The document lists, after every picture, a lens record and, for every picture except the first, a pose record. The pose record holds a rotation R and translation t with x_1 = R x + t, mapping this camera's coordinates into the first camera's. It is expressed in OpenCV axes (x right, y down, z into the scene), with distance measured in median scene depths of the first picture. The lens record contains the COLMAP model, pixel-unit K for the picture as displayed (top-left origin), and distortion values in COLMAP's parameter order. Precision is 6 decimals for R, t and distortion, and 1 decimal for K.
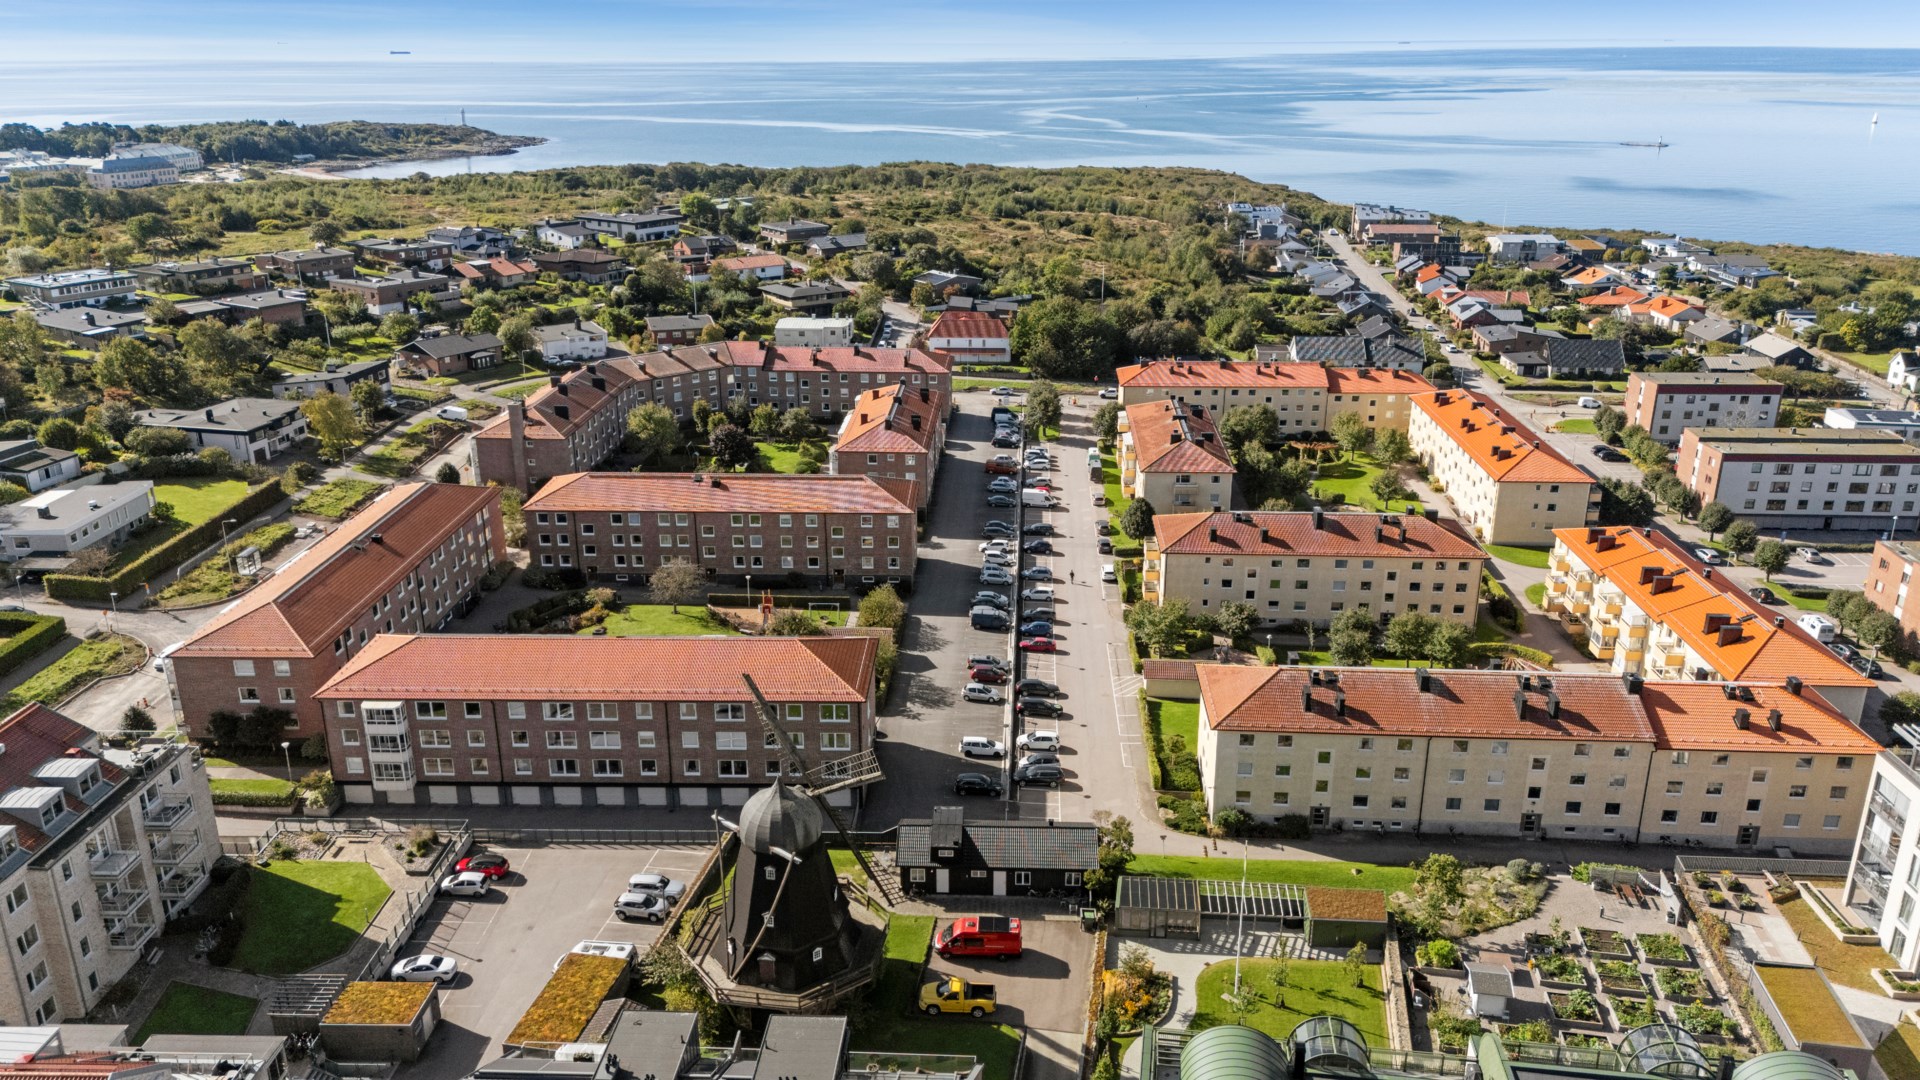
lens RADIAL K [[1384.4, 0, 963.4], [0, 1384.4, 543.9], [0, 0, 1]] dist [0.051608, -0.025477]
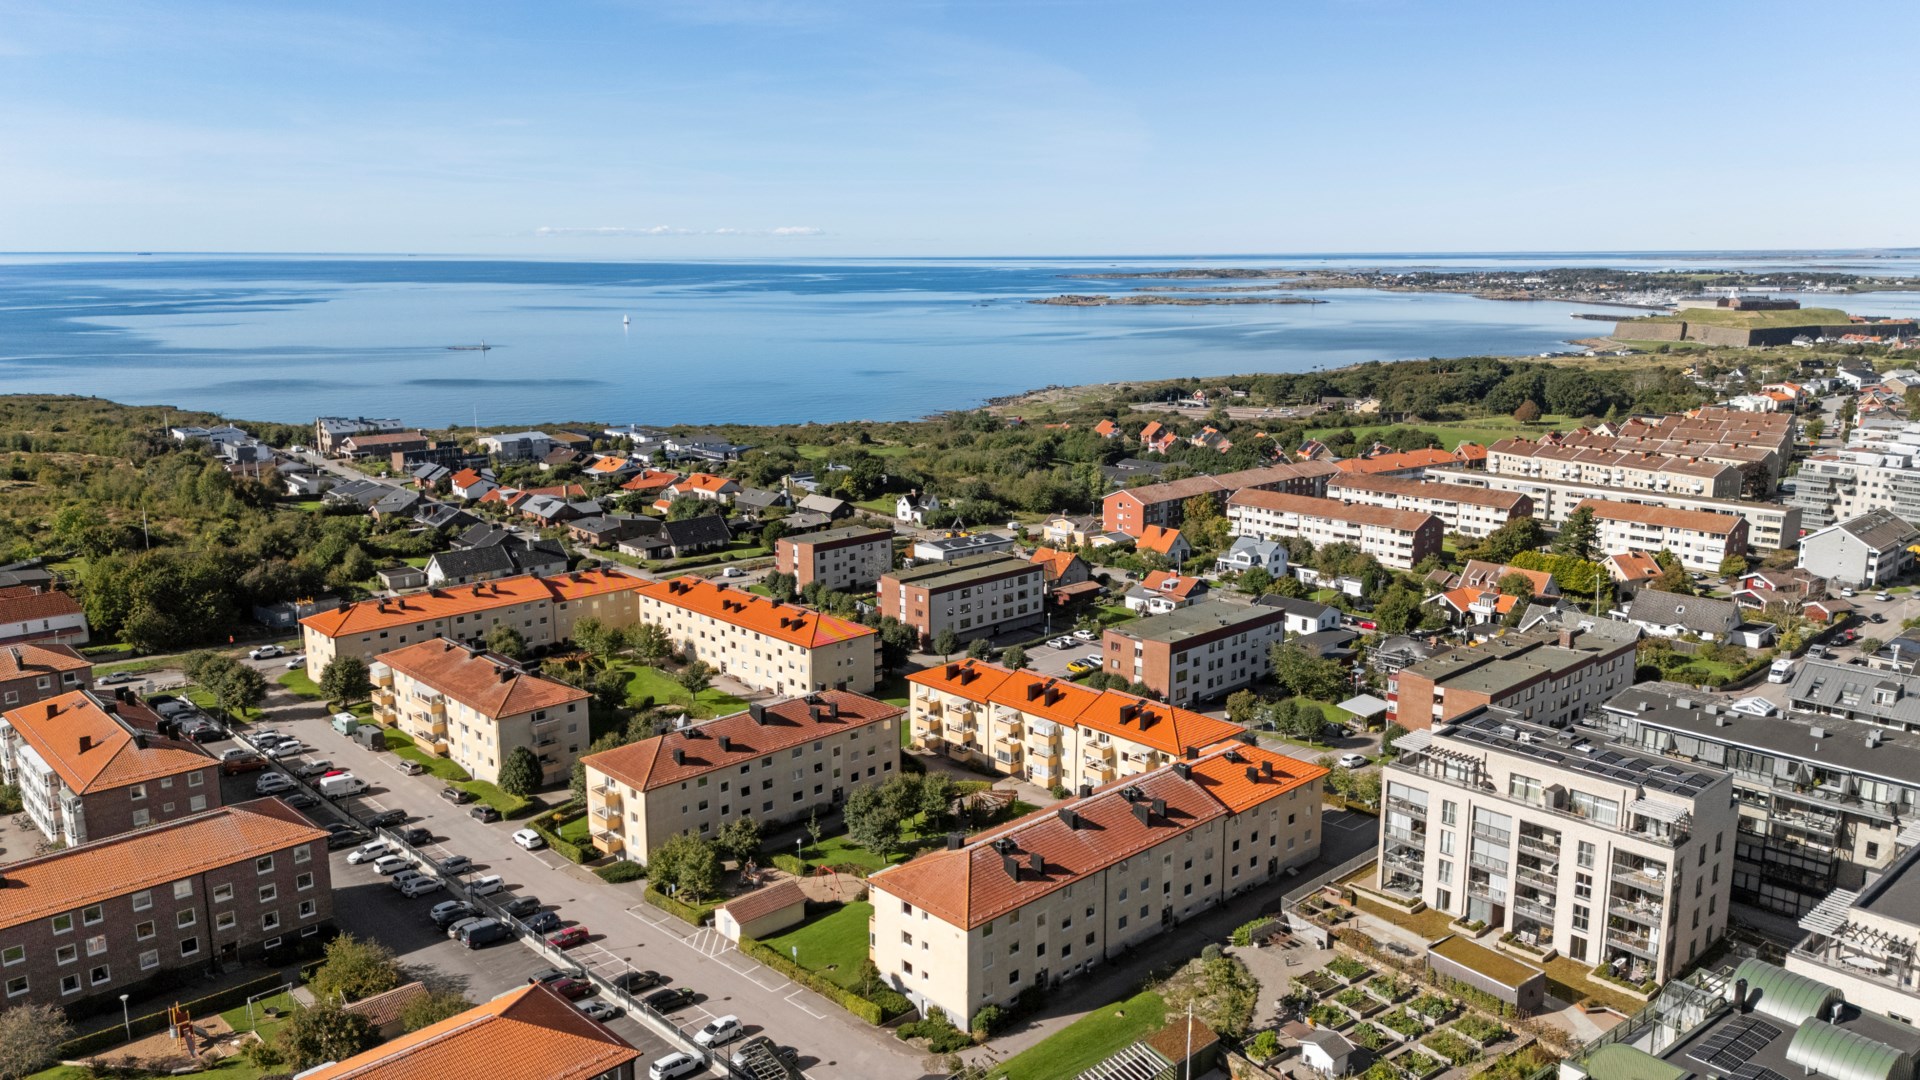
lens RADIAL K [[1384.4, 0, 964.2], [0, 1384.4, 529.6], [0, 0, 1]] dist [0.051608, -0.025477]
pose [[0.688762, -0.140315, 0.711280, -0.263348], [0.245562, 0.968251, -0.046780, -0.051501], [-0.682134, 0.206884, 0.701351, 0.147637]]
